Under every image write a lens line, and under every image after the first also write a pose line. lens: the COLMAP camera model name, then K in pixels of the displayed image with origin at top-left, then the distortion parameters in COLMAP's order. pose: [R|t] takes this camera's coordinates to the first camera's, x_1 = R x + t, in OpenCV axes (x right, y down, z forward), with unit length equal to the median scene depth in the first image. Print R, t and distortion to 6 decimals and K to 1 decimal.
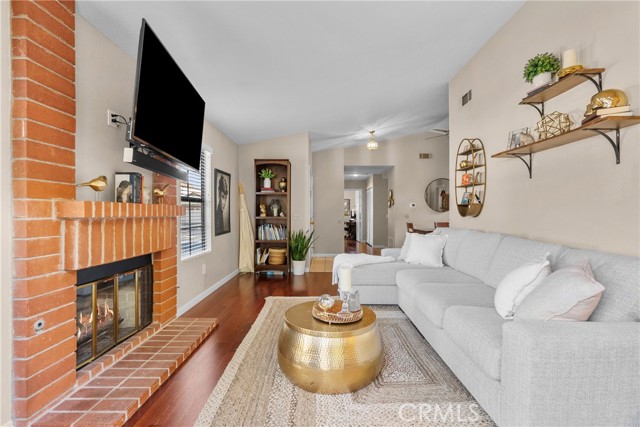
lens RADIAL K [[293.3, 0, 323.6], [0, 293.3, 214.7], [0, 0, 1]] dist [-0.003302, 0.000527]
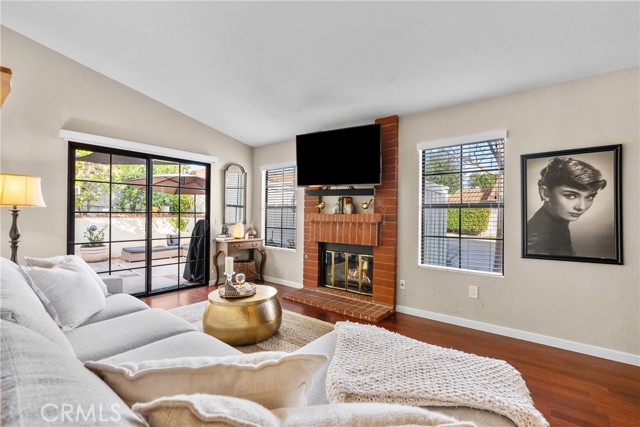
lens RADIAL K [[295.0, 0, 320.0], [0, 295.0, 213.5], [0, 0, 1]] dist [-0.002086, -0.000079]
pose [[-0.645306, -0.012818, -0.763817, 0.779087], [-0.017466, 0.999845, -0.002023, -0.033019], [0.763725, 0.012036, -0.645430, 1.967570]]
